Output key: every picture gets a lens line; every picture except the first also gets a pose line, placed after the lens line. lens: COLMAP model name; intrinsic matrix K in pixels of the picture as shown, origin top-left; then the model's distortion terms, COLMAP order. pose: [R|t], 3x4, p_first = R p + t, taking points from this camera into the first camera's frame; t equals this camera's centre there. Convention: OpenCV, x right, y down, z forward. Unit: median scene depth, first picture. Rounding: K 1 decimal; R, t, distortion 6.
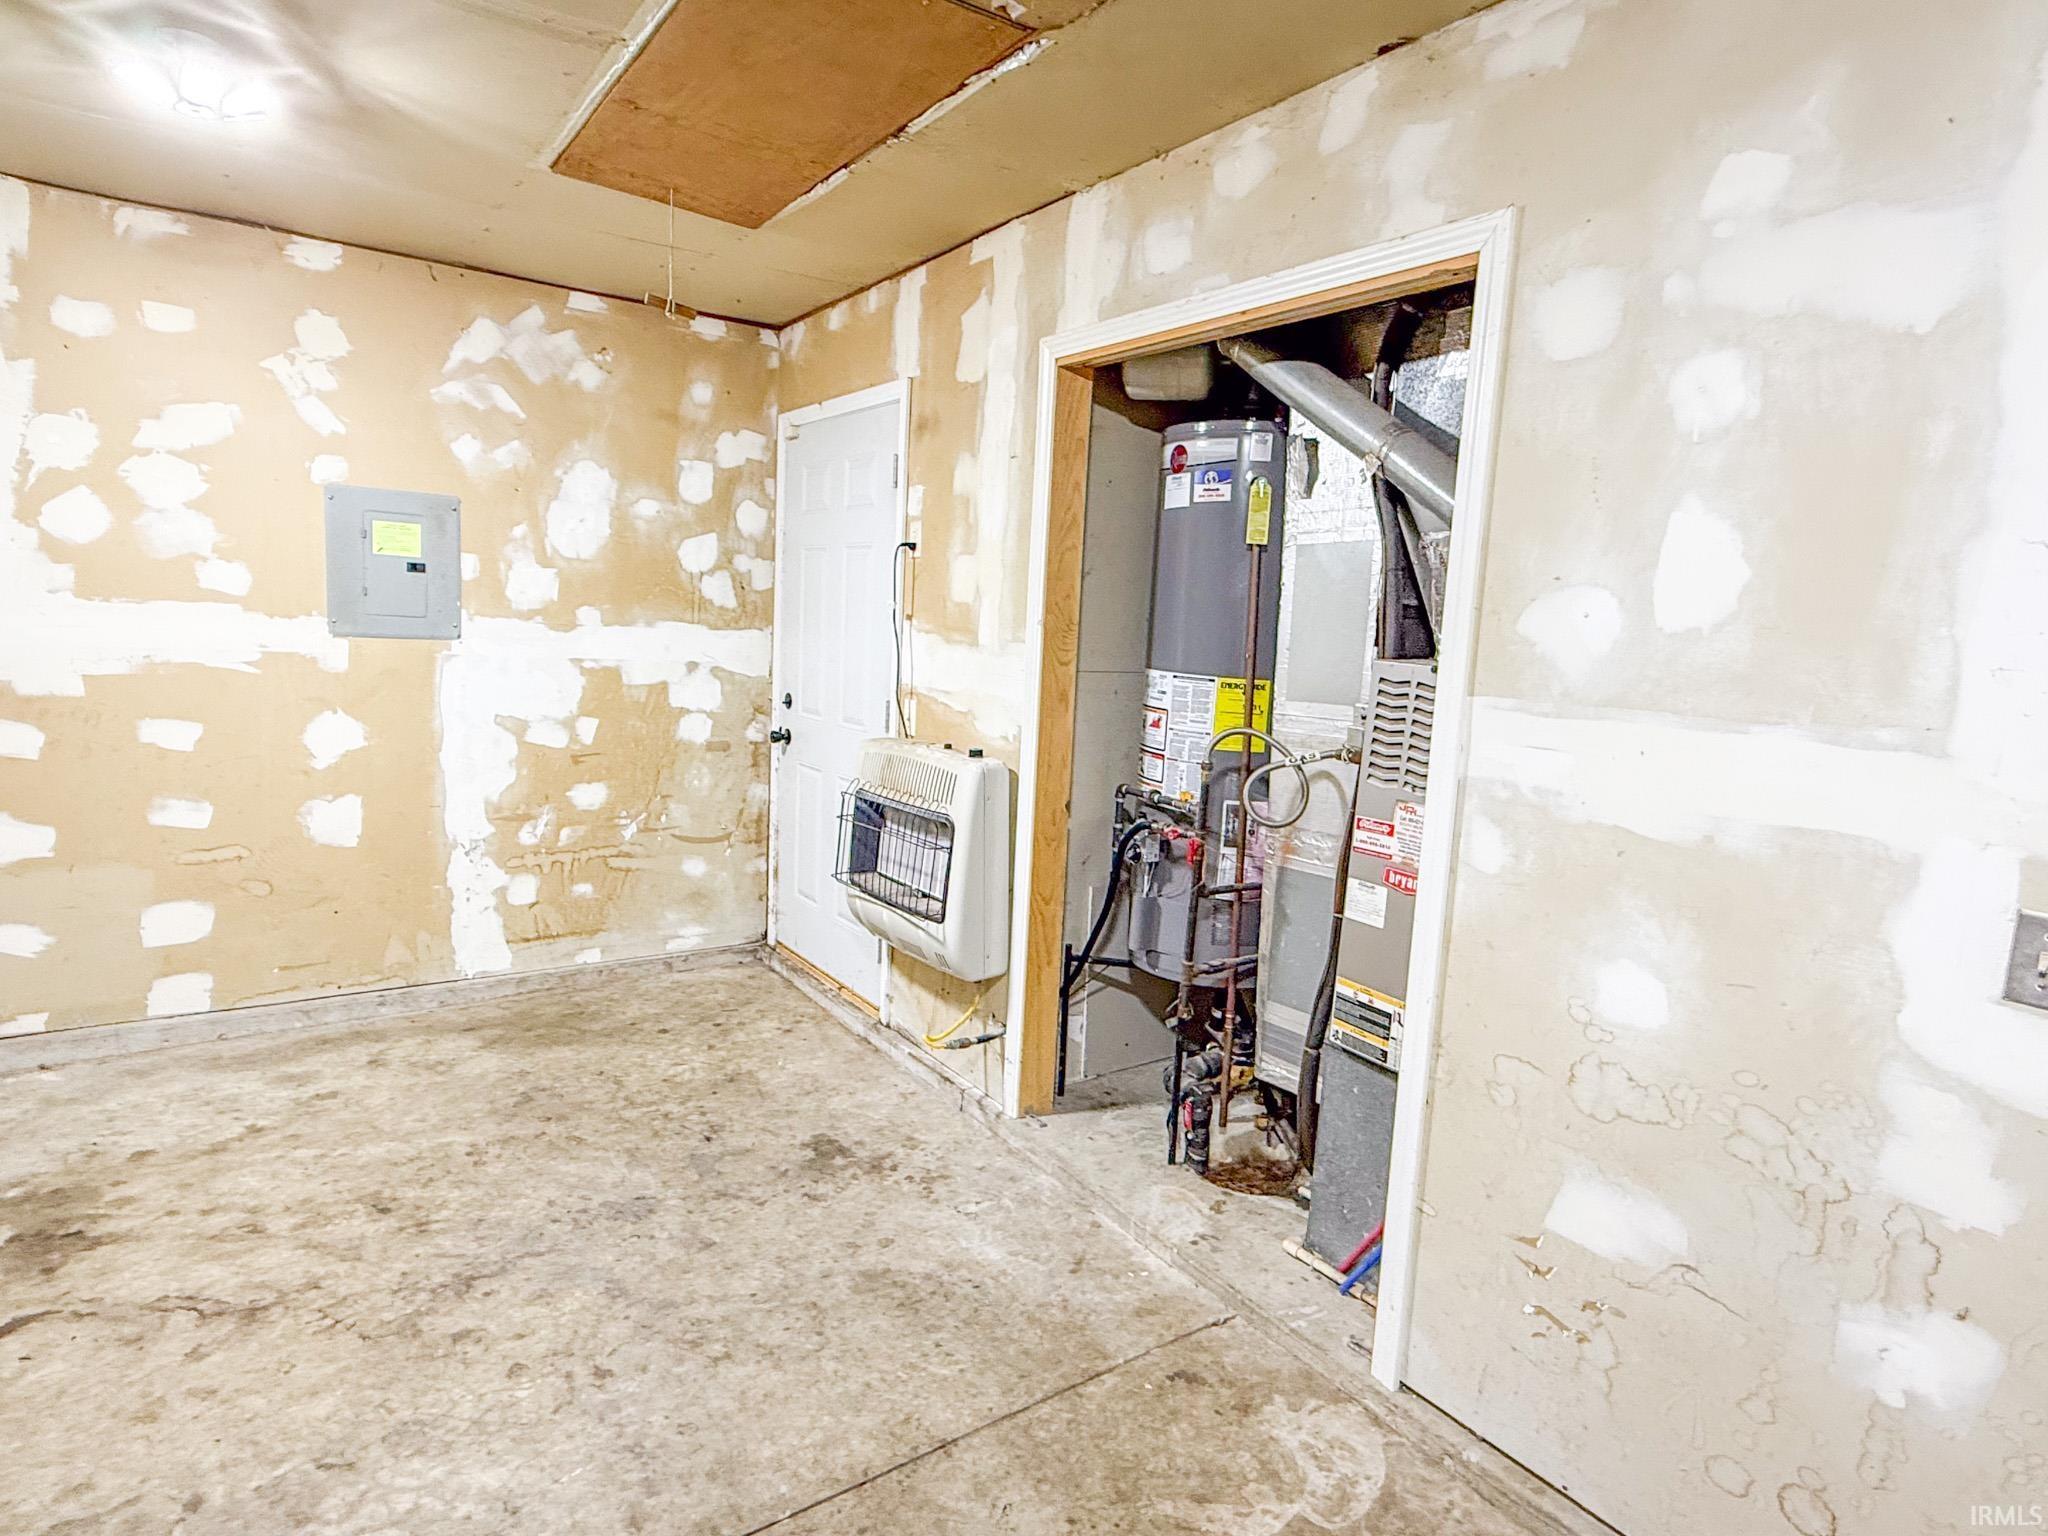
lens RADIAL K [[1149.2, 0, 1014.3], [0, 1149.2, 771.7], [0, 0, 1]] dist [-0.002085, 0.000128]
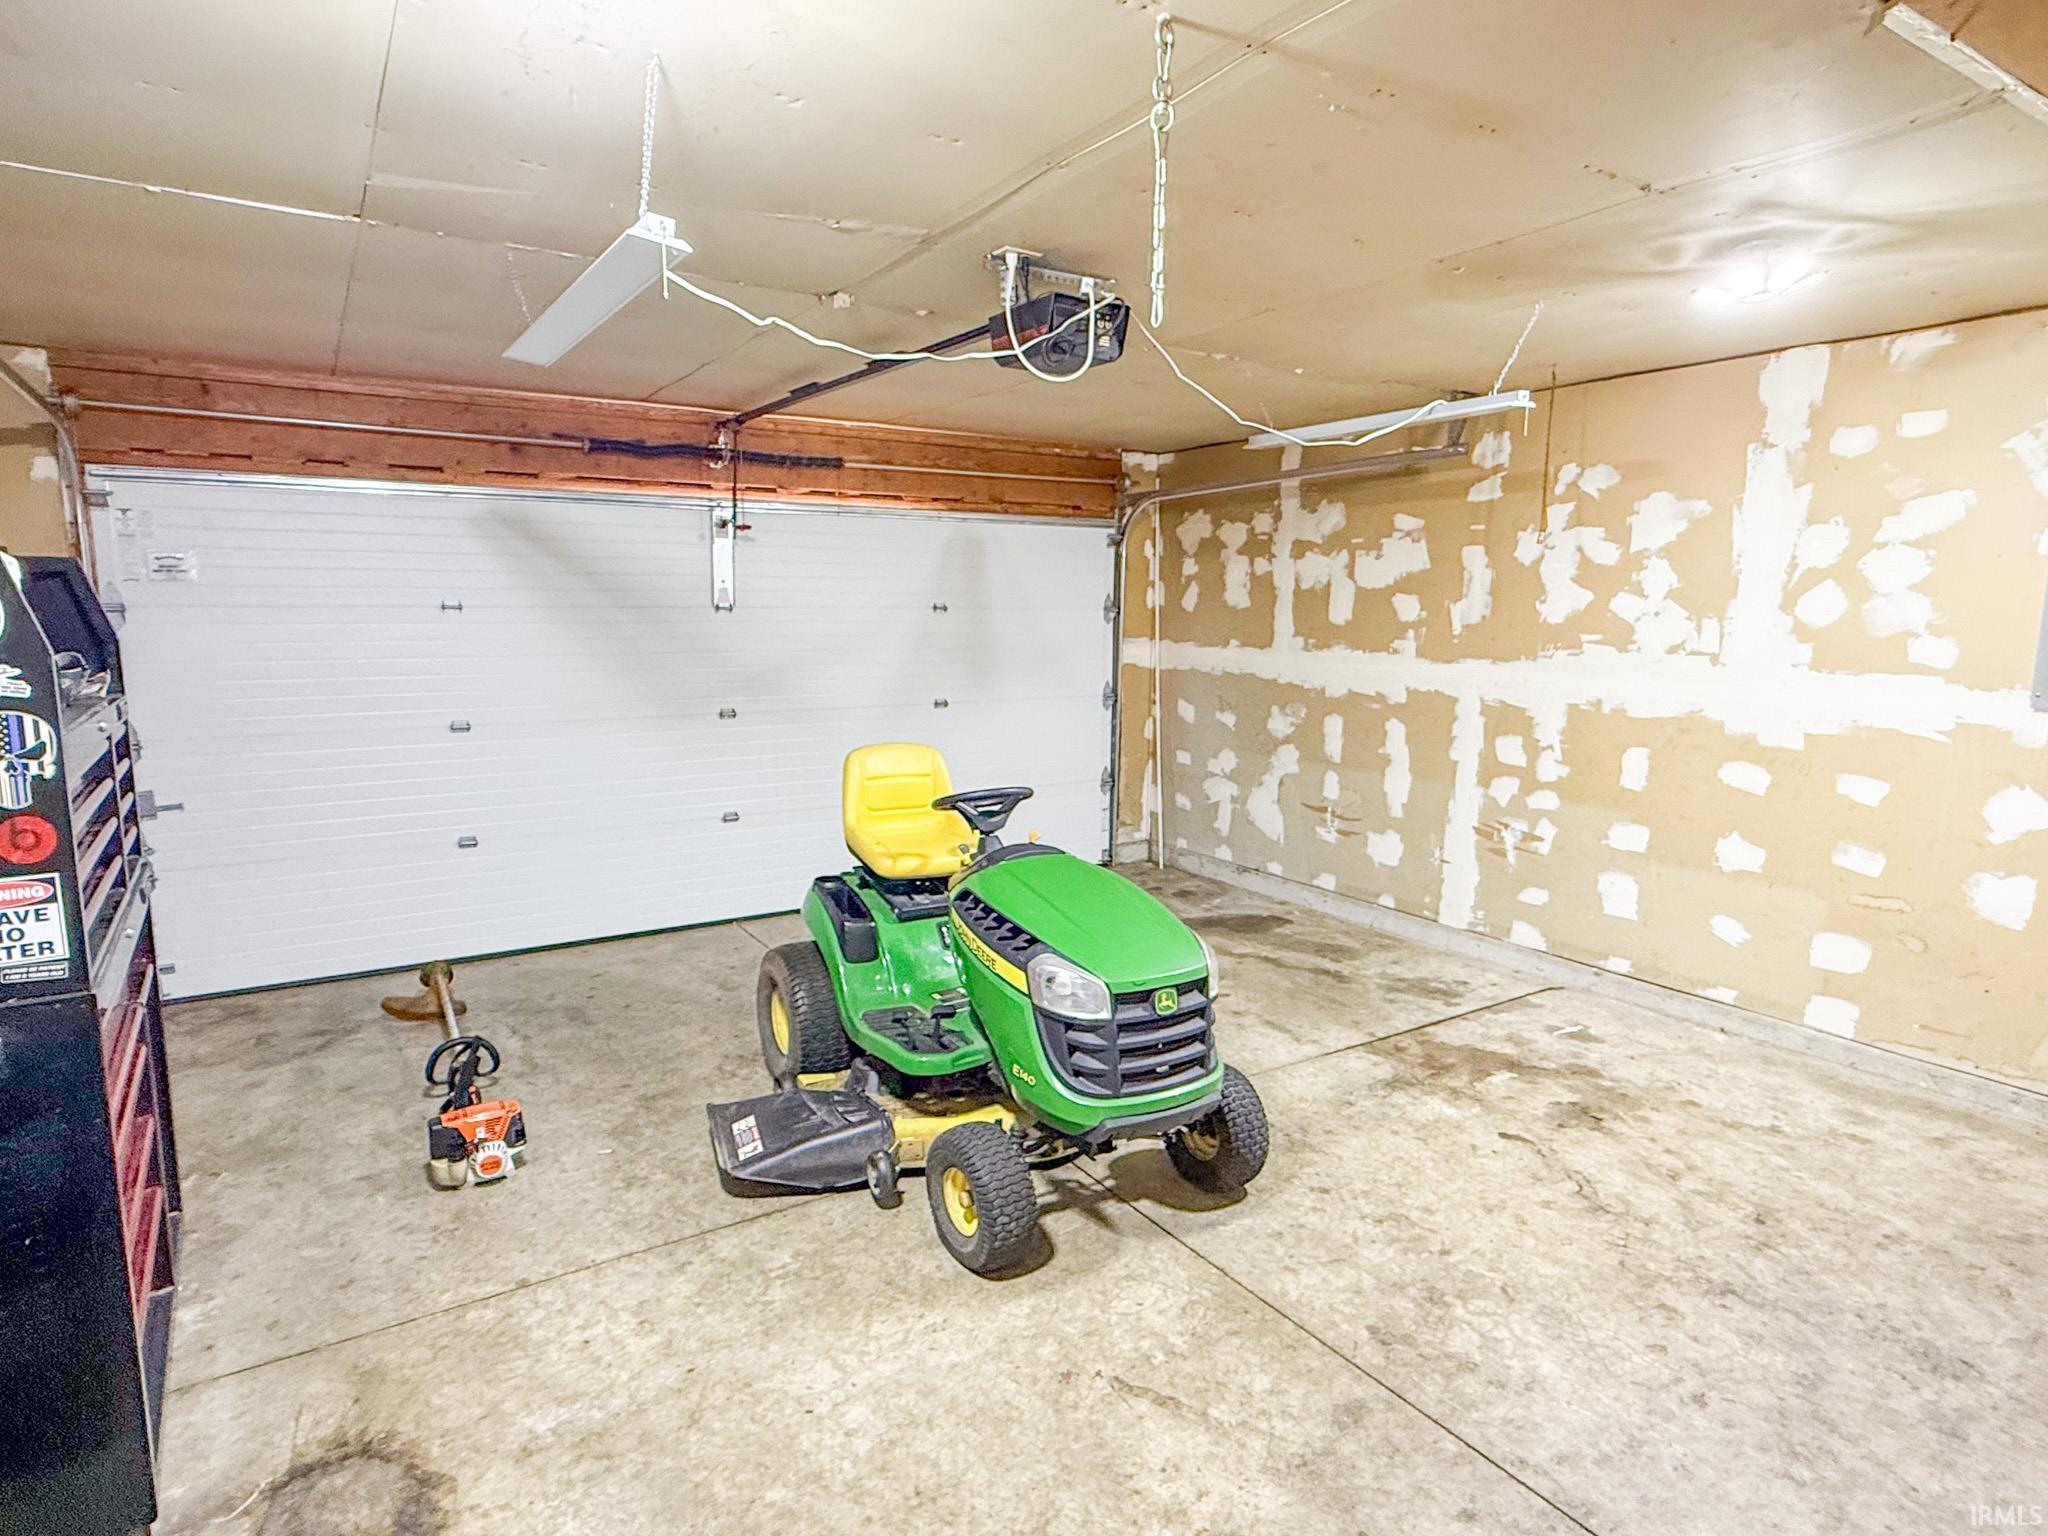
lens RADIAL K [[1149.2, 0, 1012.5], [0, 1149.2, 768.7], [0, 0, 1]] dist [-0.002085, 0.000128]
pose [[-0.060538, 0.090760, -0.994031, 0.462830], [-0.144927, 0.984505, 0.098717, -0.044805], [0.987589, 0.150039, -0.046447, 0.223363]]
